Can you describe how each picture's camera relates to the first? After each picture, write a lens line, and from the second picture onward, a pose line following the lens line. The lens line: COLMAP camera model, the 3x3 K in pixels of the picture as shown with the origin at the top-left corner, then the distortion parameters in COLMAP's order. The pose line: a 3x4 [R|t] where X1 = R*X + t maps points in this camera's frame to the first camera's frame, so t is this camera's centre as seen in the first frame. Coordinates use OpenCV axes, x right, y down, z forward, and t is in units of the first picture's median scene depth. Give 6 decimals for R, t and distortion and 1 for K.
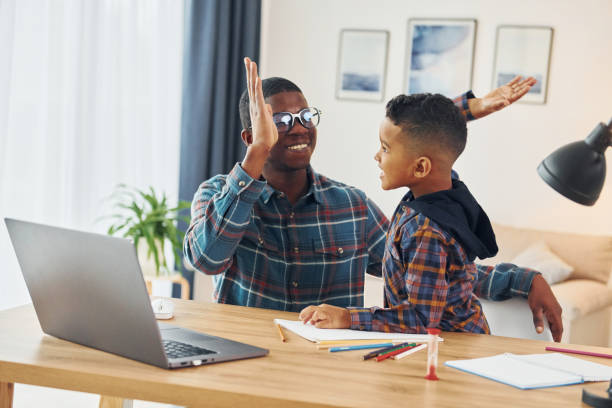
lens RADIAL K [[909.7, 0, 306.0], [0, 909.7, 204.0], [0, 0, 1]] dist [-0.015070, 0.036431]
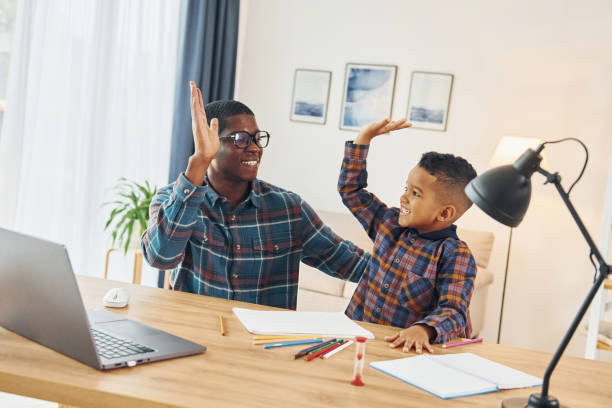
lens RADIAL K [[924.6, 0, 306.0], [0, 924.6, 204.0], [0, 0, 1]] dist [0.011003, -0.112529]
pose [[0.996568, 0.039658, 0.072664, -0.035108], [-0.038441, 0.999097, -0.018083, 0.028735], [-0.073316, 0.015228, 0.997192, -0.331856]]
